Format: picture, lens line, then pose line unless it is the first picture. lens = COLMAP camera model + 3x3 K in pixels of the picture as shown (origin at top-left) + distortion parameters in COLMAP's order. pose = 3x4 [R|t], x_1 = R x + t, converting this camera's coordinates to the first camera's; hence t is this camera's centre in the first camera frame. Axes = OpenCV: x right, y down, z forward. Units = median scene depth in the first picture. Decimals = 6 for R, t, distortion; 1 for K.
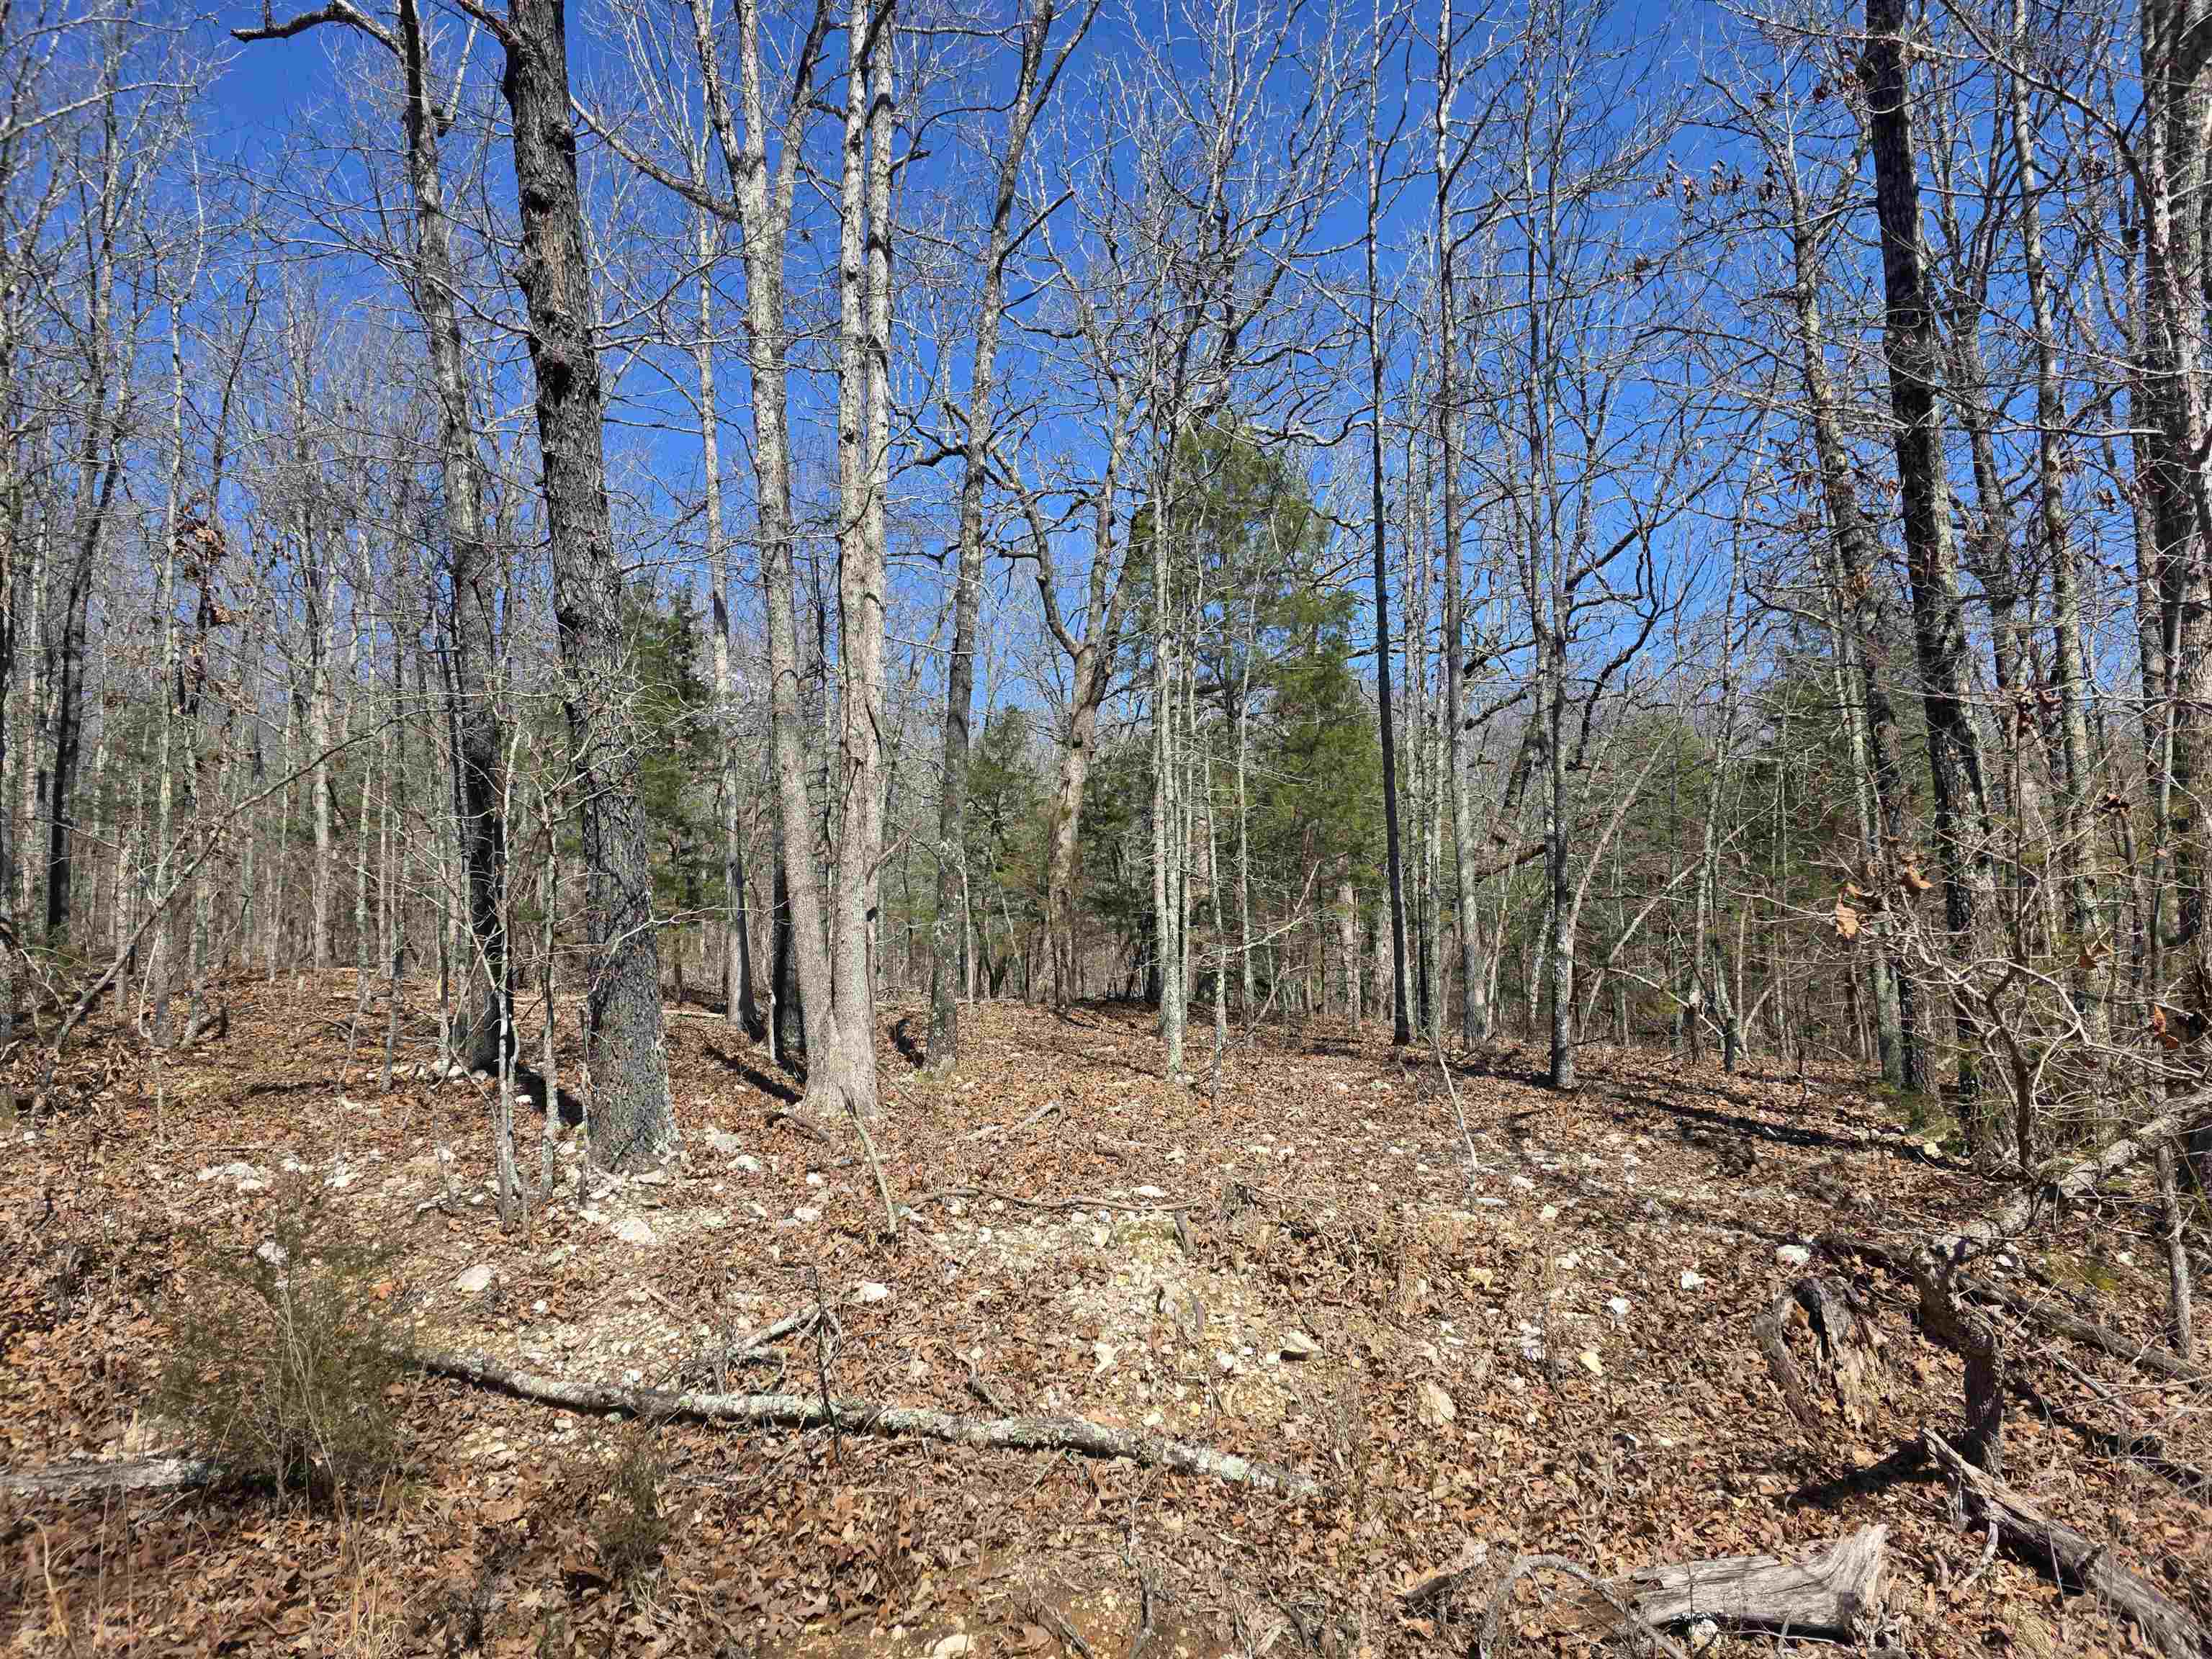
lens RADIAL K [[1473.5, 0, 1115.9], [0, 1473.5, 808.6], [0, 0, 1]] dist [0.067087, -0.056801]
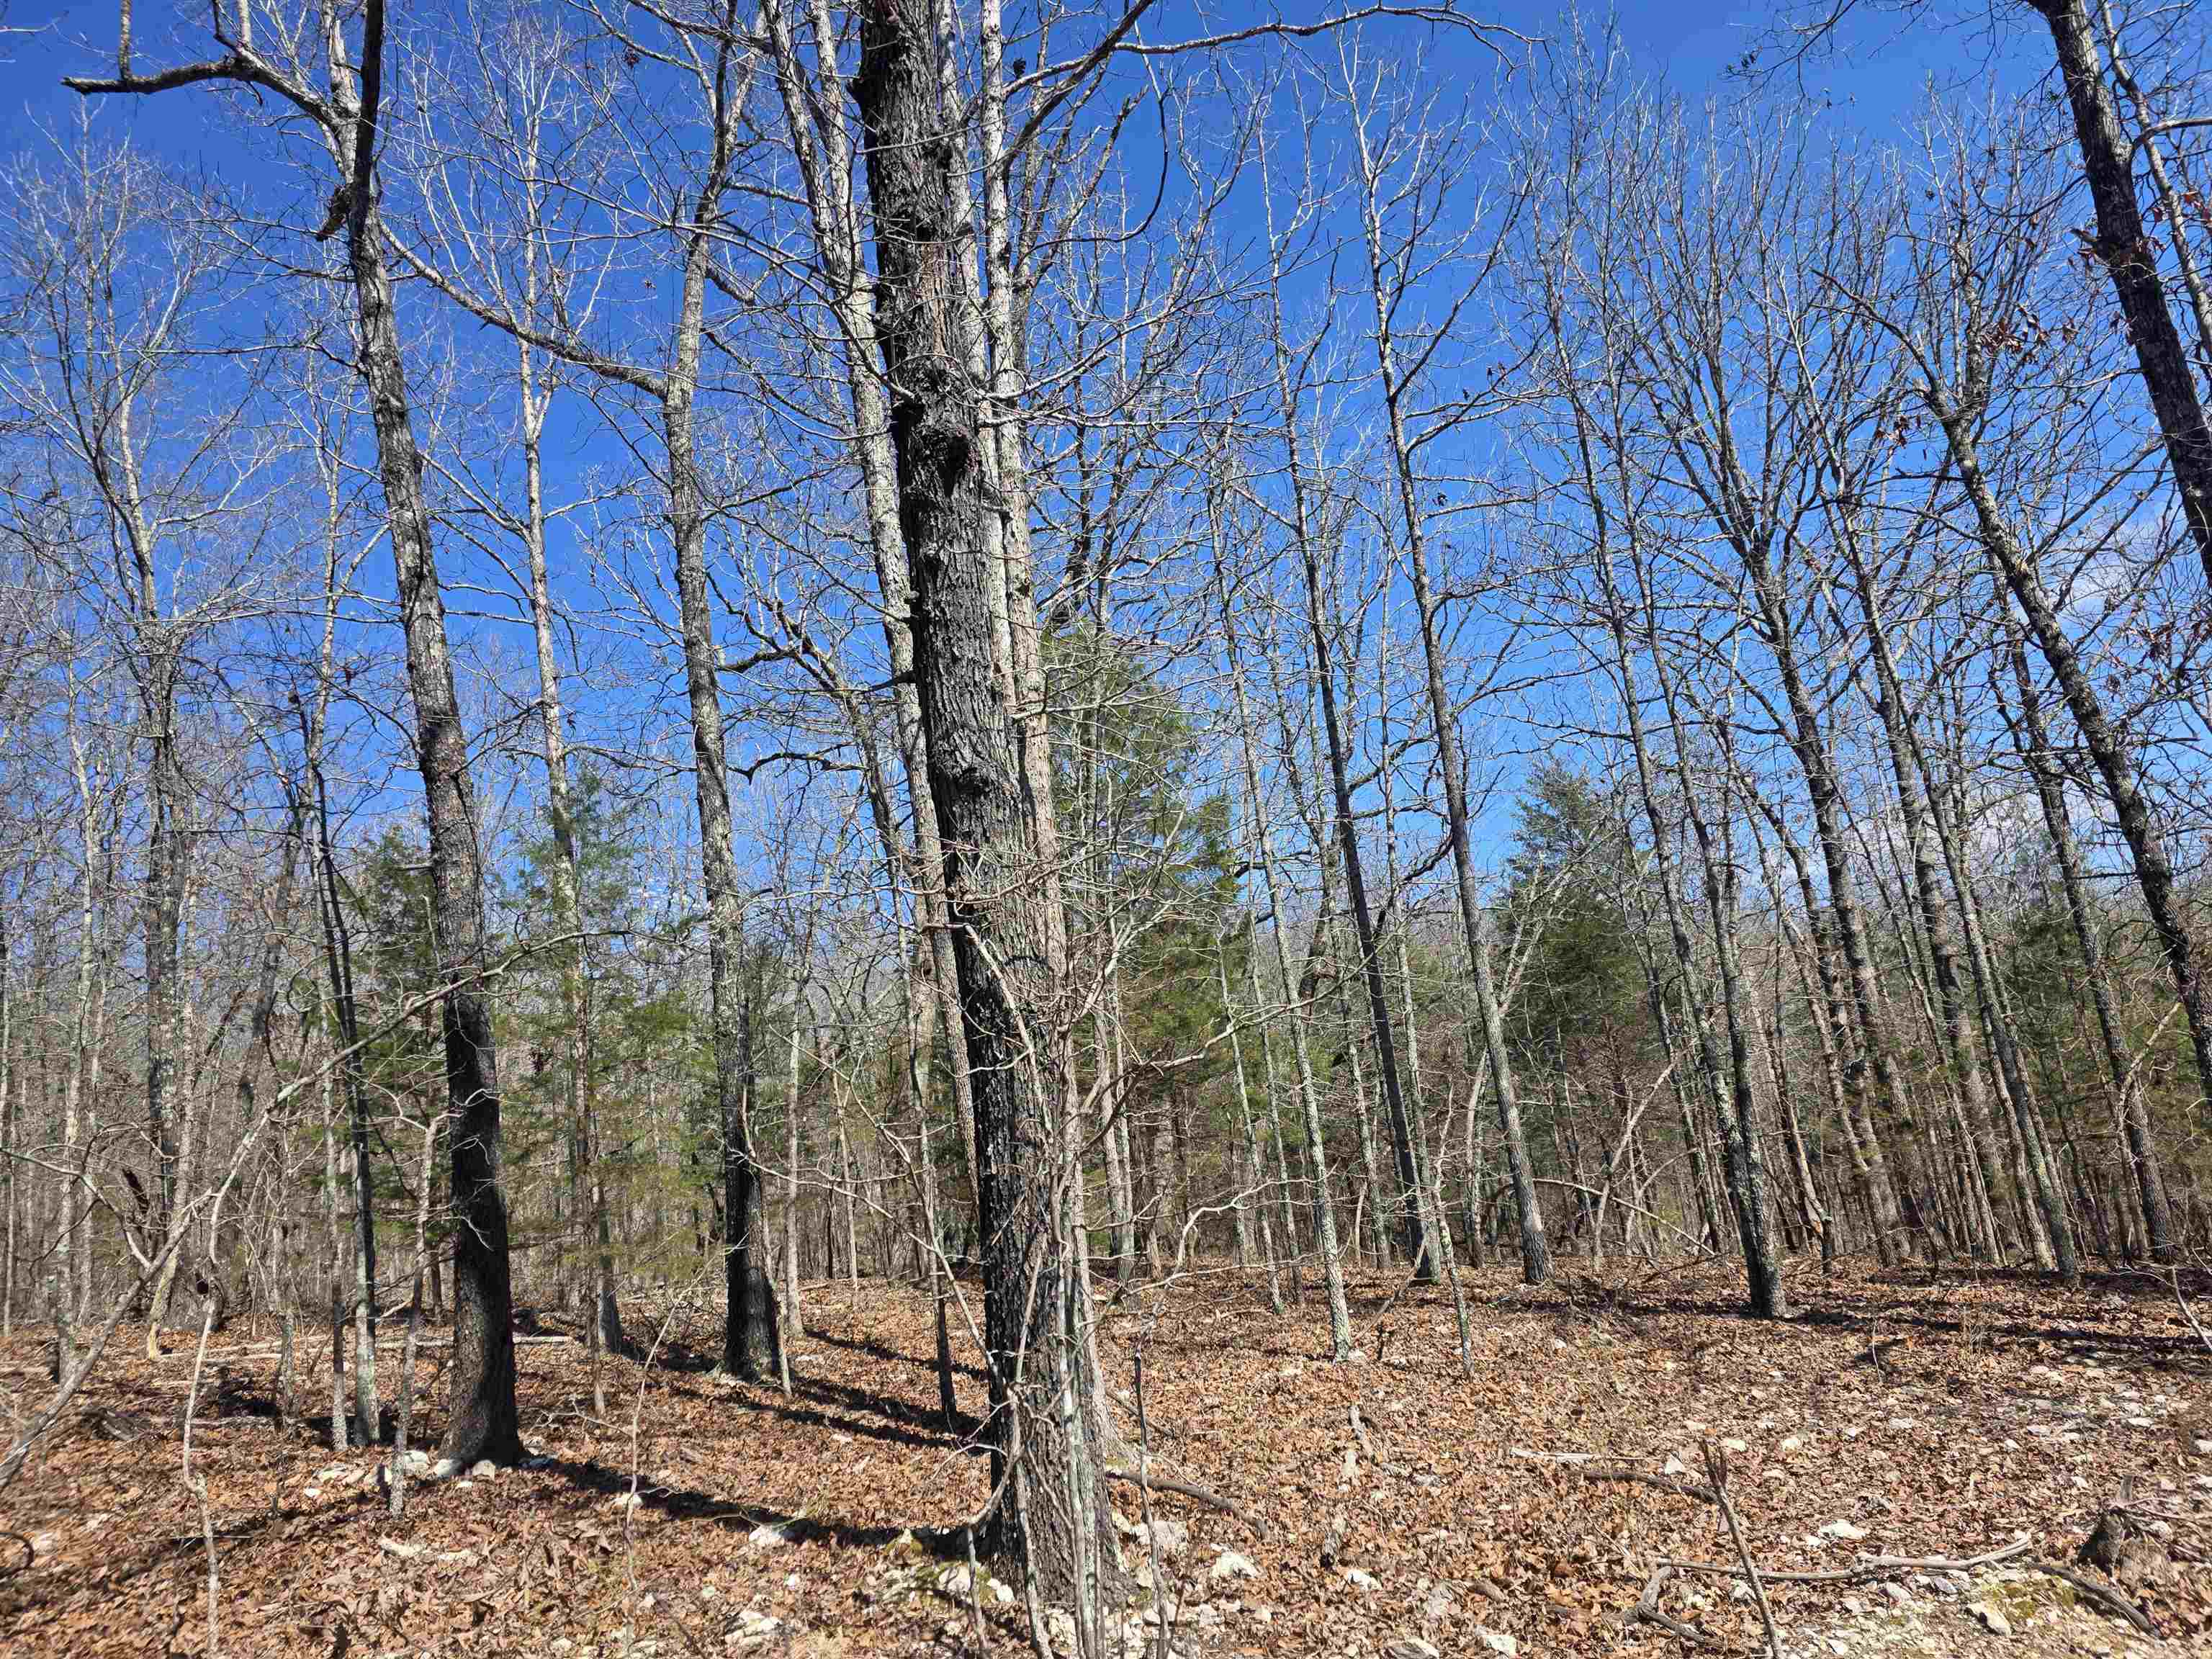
lens RADIAL K [[1473.5, 0, 1110.4], [0, 1473.5, 816.8], [0, 0, 1]] dist [0.067087, -0.056801]
pose [[0.959789, -0.016460, 0.280238, -0.306248], [0.059284, 0.987650, -0.145030, -0.002882], [-0.274390, 0.155812, 0.948911, 0.190481]]
